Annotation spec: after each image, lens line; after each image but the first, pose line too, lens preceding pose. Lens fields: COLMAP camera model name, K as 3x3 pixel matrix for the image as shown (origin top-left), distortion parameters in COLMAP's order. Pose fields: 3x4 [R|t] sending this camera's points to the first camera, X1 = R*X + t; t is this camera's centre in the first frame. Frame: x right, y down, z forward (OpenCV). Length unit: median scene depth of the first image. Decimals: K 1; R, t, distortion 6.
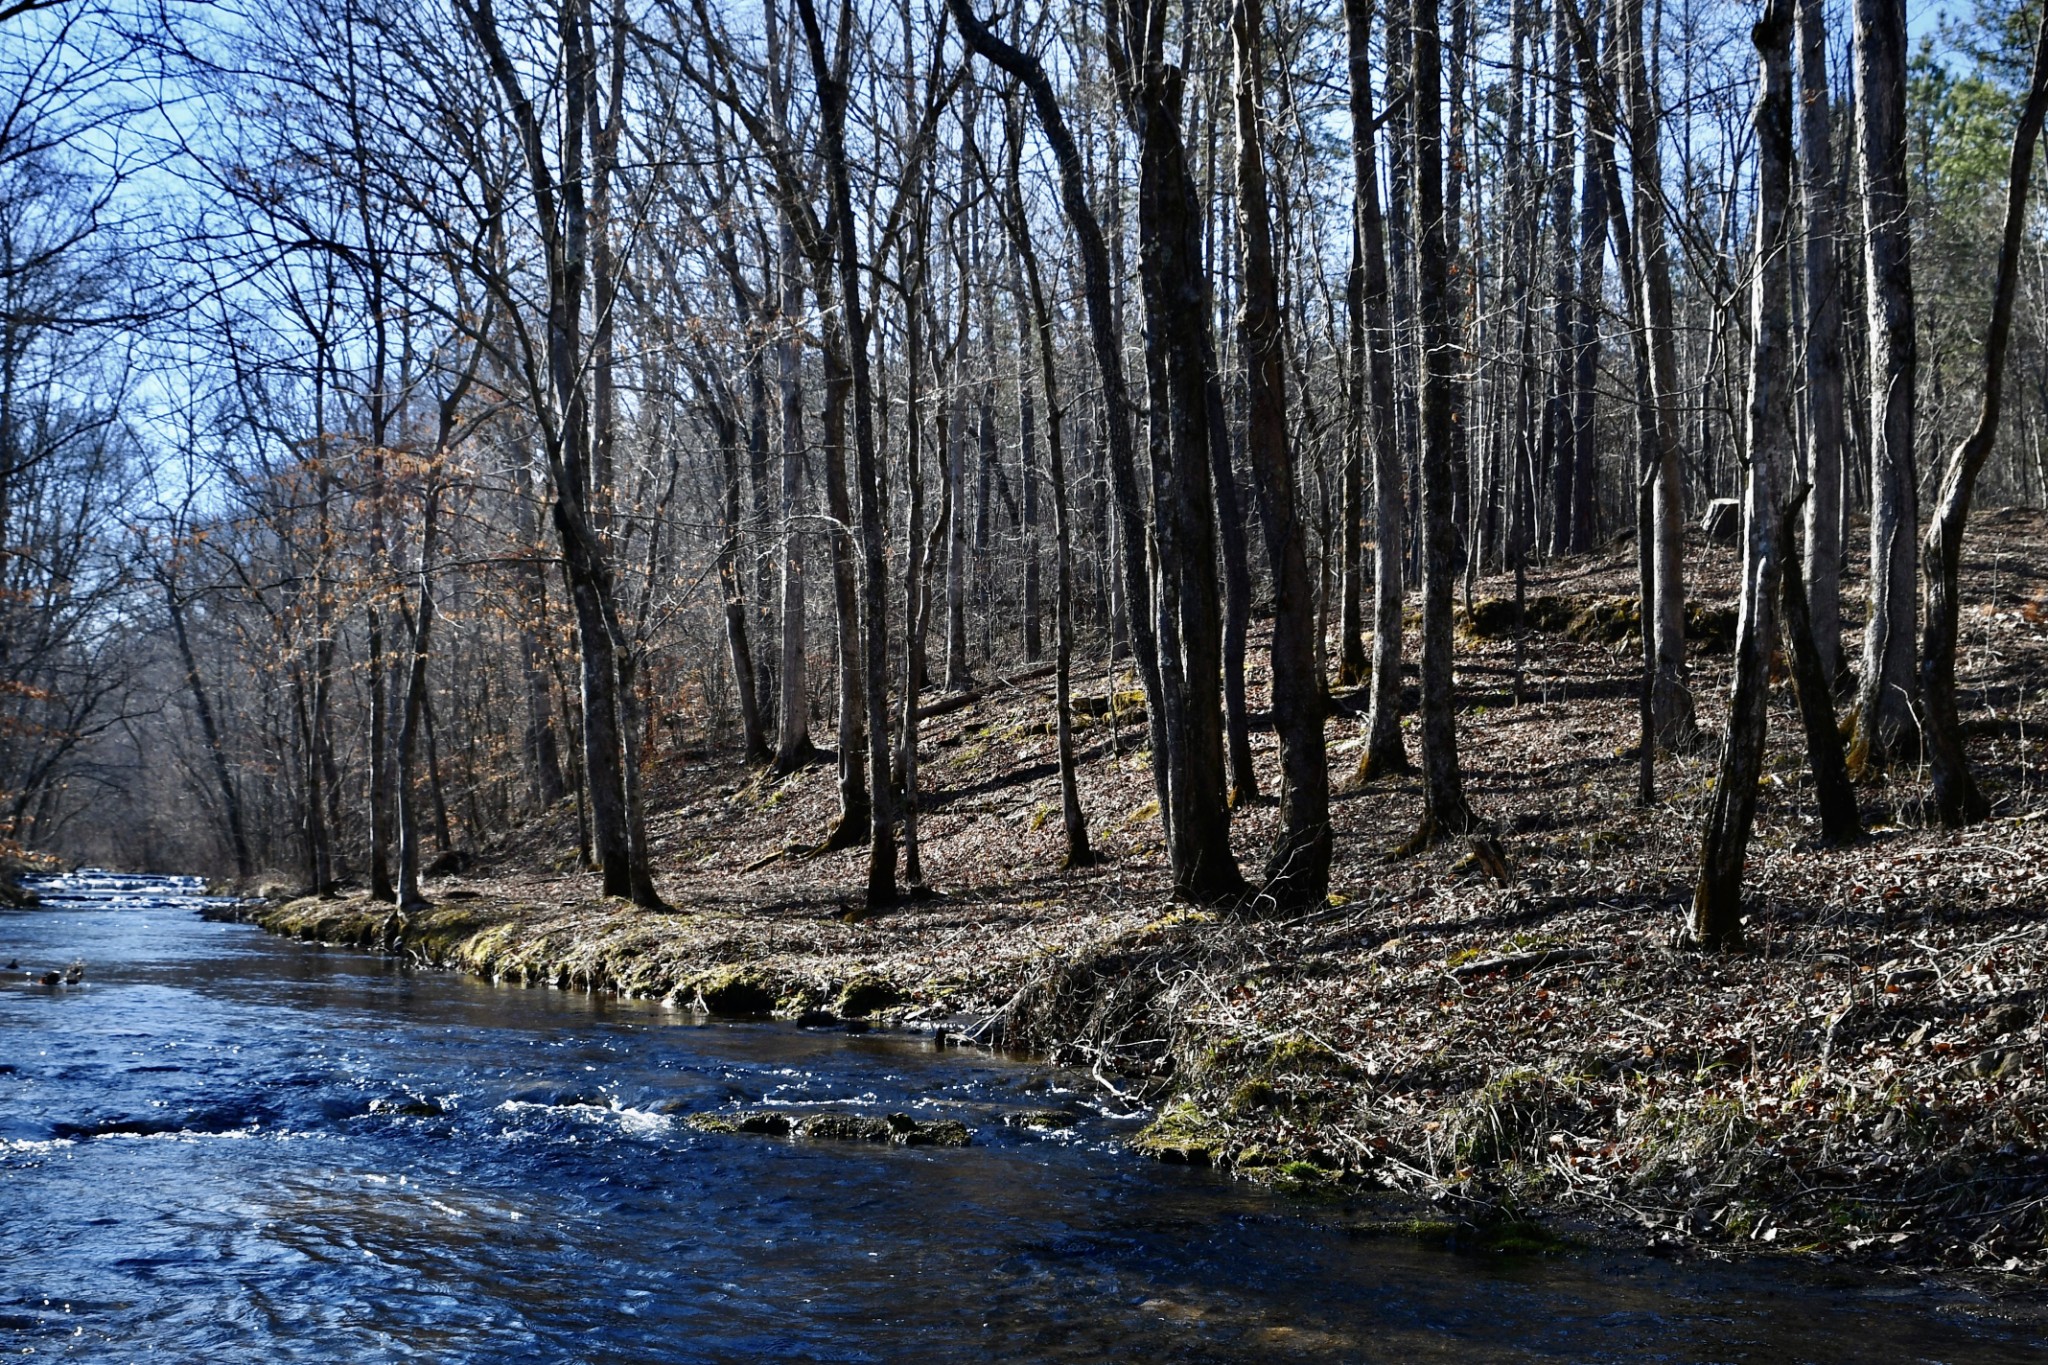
lens RADIAL K [[902.1, 0, 892.0], [0, 902.1, 682.5], [0, 0, 1]] dist [-0.015373, 0.000571]
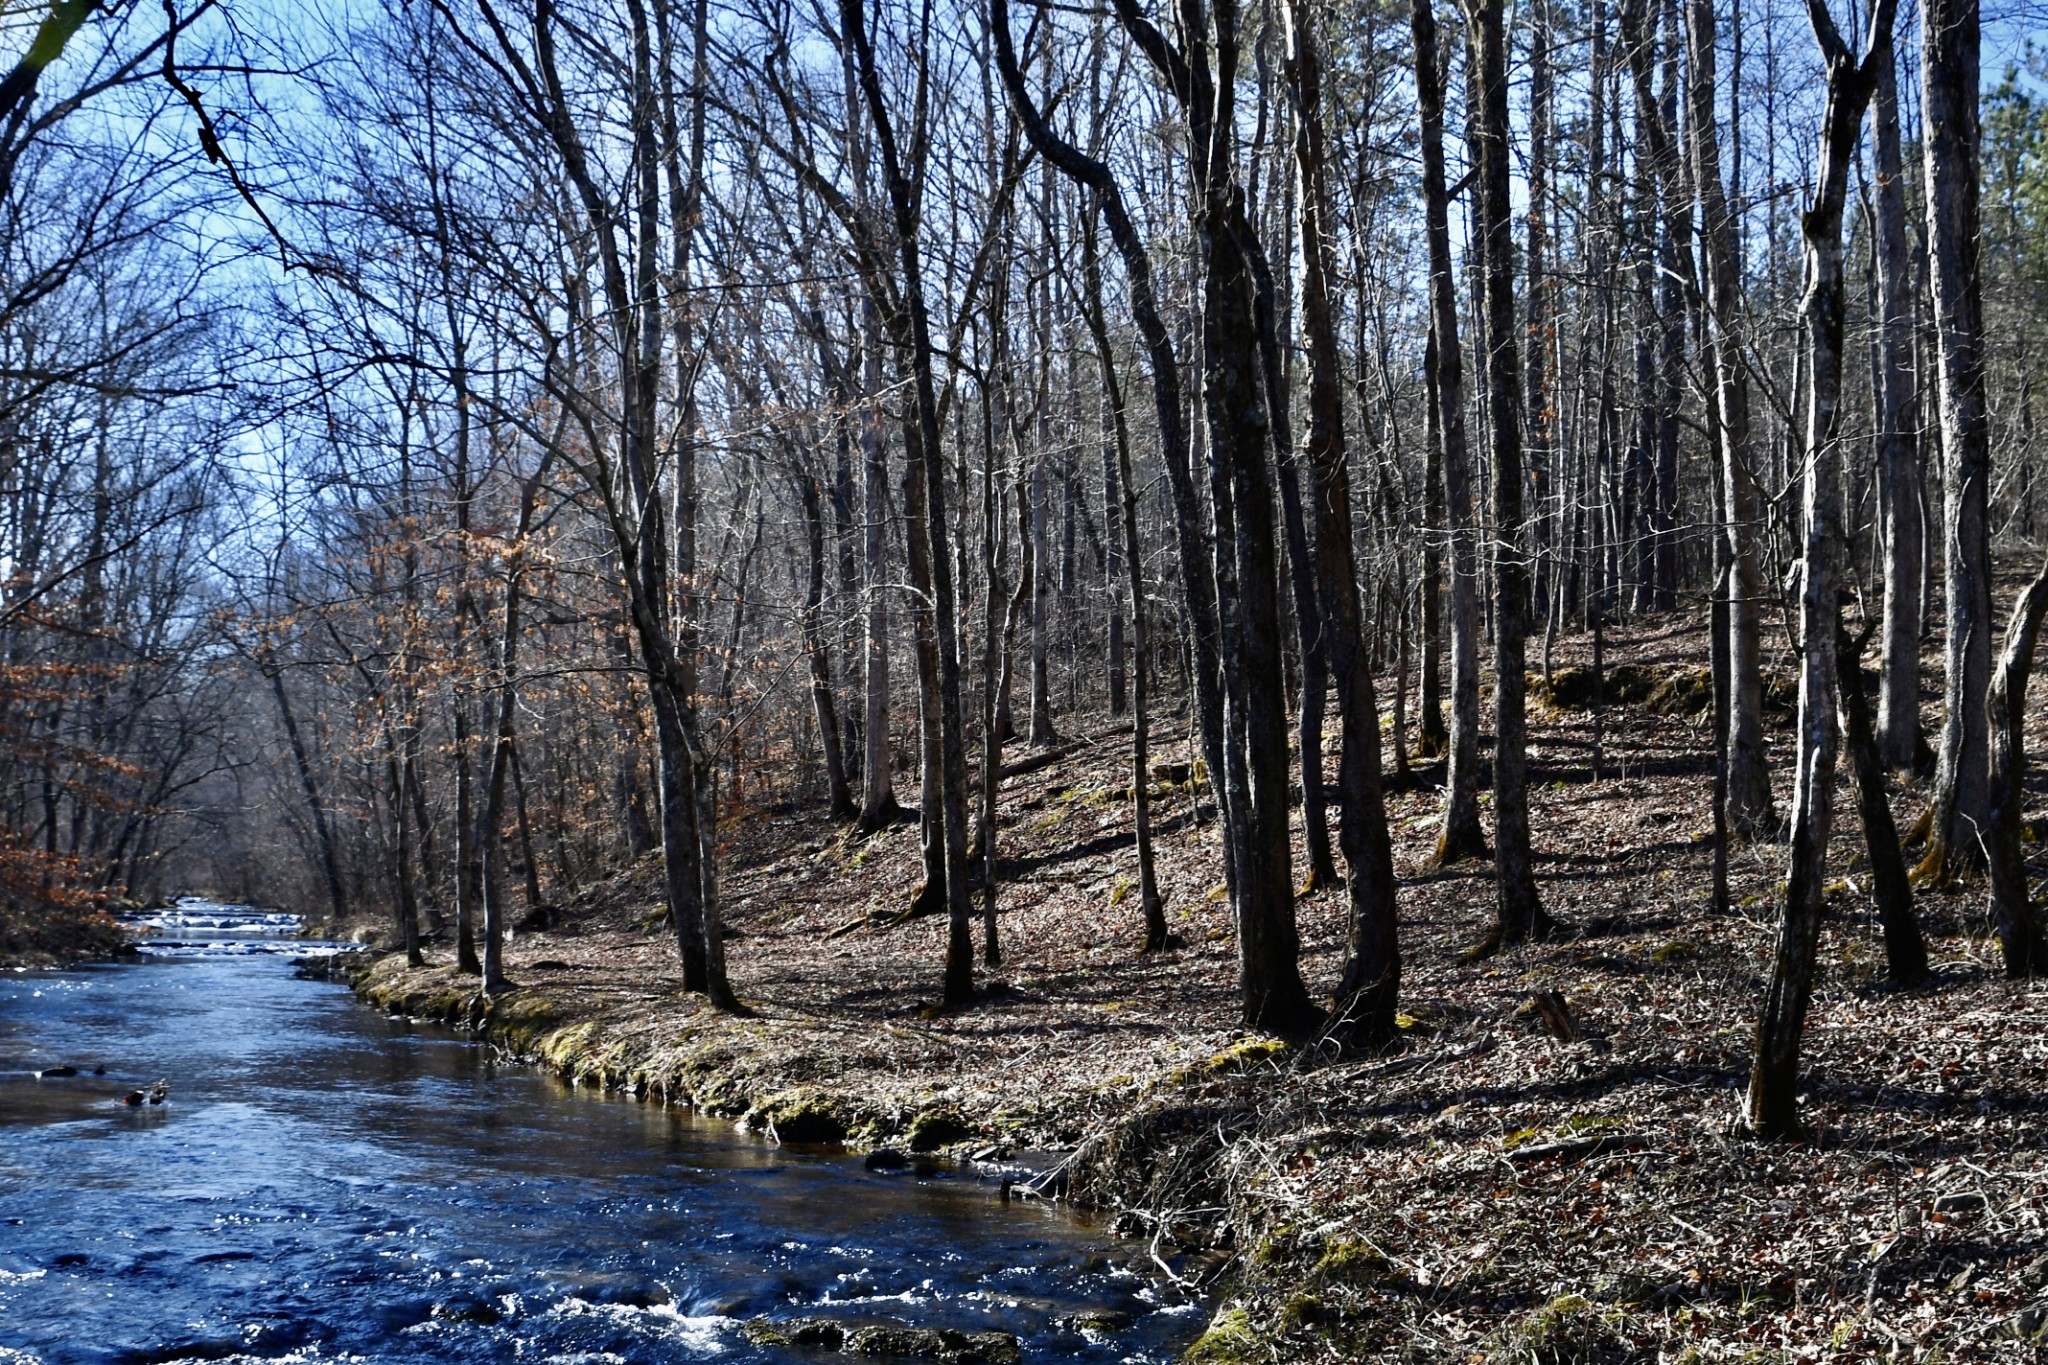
lens RADIAL K [[898.8, 0, 980.8], [0, 898.8, 683.4], [0, 0, 1]] dist [-0.016072, 0.000992]
pose [[0.999945, -0.007482, -0.007313, 0.028906], [0.007459, 0.999967, -0.003176, -0.128337], [0.007337, 0.003121, 0.999968, -0.001845]]
